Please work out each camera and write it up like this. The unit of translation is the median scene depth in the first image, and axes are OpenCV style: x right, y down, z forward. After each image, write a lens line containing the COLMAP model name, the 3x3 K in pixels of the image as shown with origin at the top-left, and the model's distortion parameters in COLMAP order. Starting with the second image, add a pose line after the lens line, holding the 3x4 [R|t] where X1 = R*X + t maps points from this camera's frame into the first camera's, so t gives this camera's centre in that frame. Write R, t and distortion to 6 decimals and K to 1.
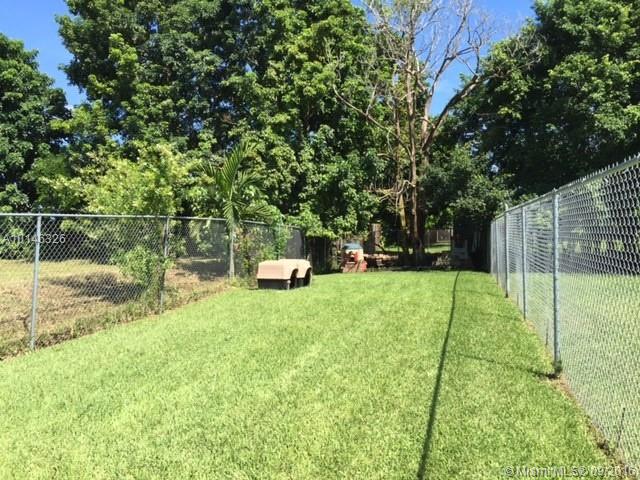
lens RADIAL K [[546.3, 0, 320.0], [0, 546.3, 240.0], [0, 0, 1]] dist [0.055920, -0.010882]
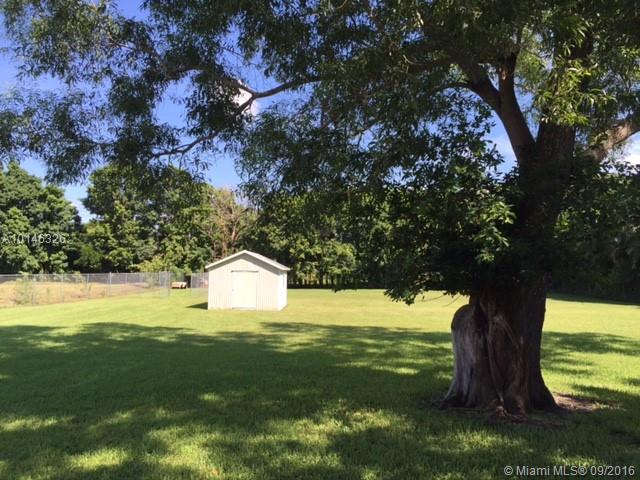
lens RADIAL K [[546.3, 0, 320.0], [0, 546.3, 240.0], [0, 0, 1]] dist [0.055920, -0.010882]
pose [[0.978875, 0.034493, 0.201531, 0.084873], [-0.020952, 0.997401, -0.068940, -0.010334], [-0.203385, 0.063261, 0.977053, -2.168768]]
